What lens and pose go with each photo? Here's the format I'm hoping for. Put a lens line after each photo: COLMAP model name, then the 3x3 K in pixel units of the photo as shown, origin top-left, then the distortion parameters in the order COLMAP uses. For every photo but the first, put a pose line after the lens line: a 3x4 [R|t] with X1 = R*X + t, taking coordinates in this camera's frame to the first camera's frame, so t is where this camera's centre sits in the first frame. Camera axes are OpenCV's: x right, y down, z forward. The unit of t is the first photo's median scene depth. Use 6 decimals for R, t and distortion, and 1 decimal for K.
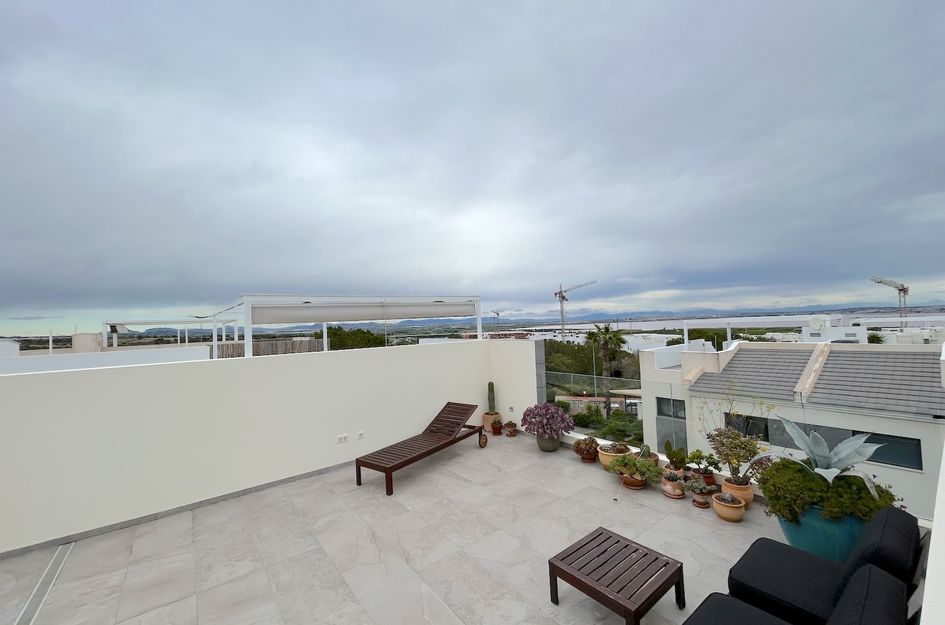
lens RADIAL K [[382.4, 0, 474.6], [0, 382.4, 318.7], [0, 0, 1]] dist [0.005461, -0.000170]
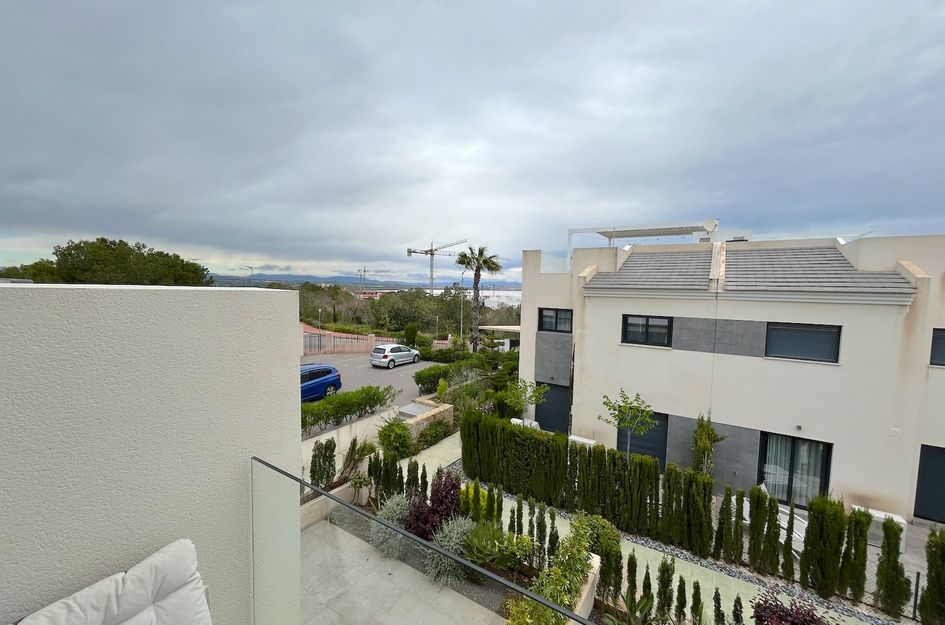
lens RADIAL K [[382.4, 0, 474.6], [0, 382.4, 318.7], [0, 0, 1]] dist [0.005461, -0.000170]
pose [[0.940820, 0.046874, 0.335650, 0.052578], [-0.074929, 0.994650, 0.071119, 0.116096], [-0.330521, -0.092060, 0.939298, 0.189168]]
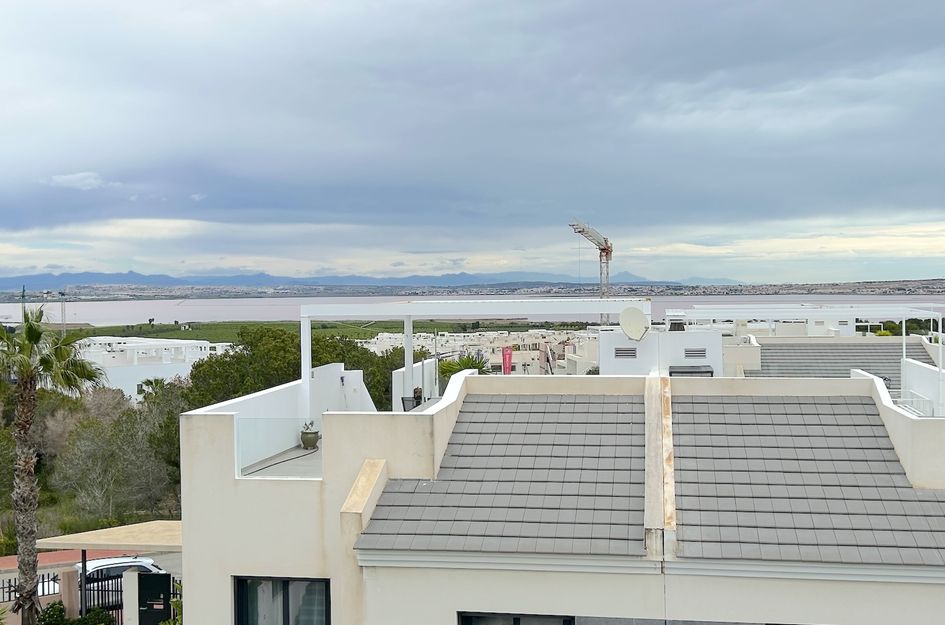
lens RADIAL K [[1097.5, 0, 472.5], [0, 1097.5, 312.5], [0, 0, 1]] dist [0.049939, 0.002110]
pose [[0.736955, 0.014035, 0.675797, 0.032302], [-0.026874, 0.999602, 0.008546, -0.001157], [-0.675408, -0.024459, 0.737039, 0.184402]]
